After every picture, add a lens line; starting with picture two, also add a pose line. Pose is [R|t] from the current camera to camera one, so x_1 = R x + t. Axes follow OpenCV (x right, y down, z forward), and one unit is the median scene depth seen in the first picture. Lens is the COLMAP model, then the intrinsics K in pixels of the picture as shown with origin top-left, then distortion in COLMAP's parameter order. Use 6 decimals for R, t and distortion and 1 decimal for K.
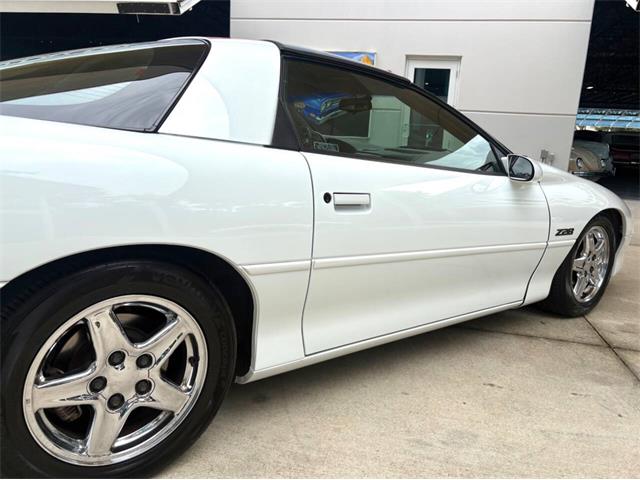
lens RADIAL K [[493.5, 0, 323.5], [0, 493.5, 238.6], [0, 0, 1]] dist [0.029453, -0.008922]
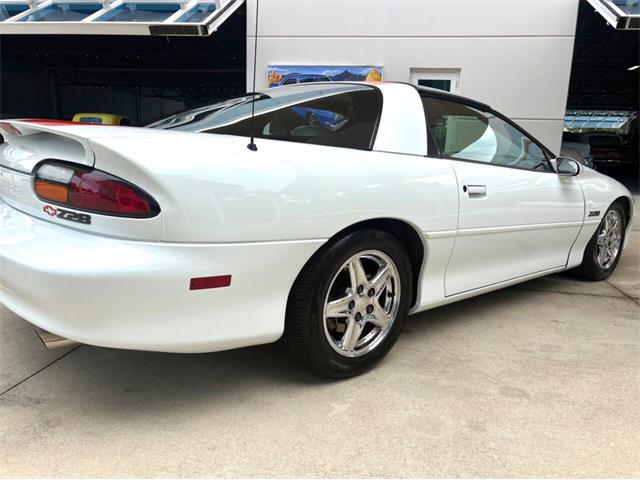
lens RADIAL K [[493.5, 0, 323.5], [0, 493.5, 238.6], [0, 0, 1]] dist [0.029453, -0.008922]
pose [[0.998600, -0.030225, 0.043413, -0.303269], [0.030640, 0.999491, -0.008922, 0.043168], [-0.043121, 0.010240, 0.999017, -0.307840]]
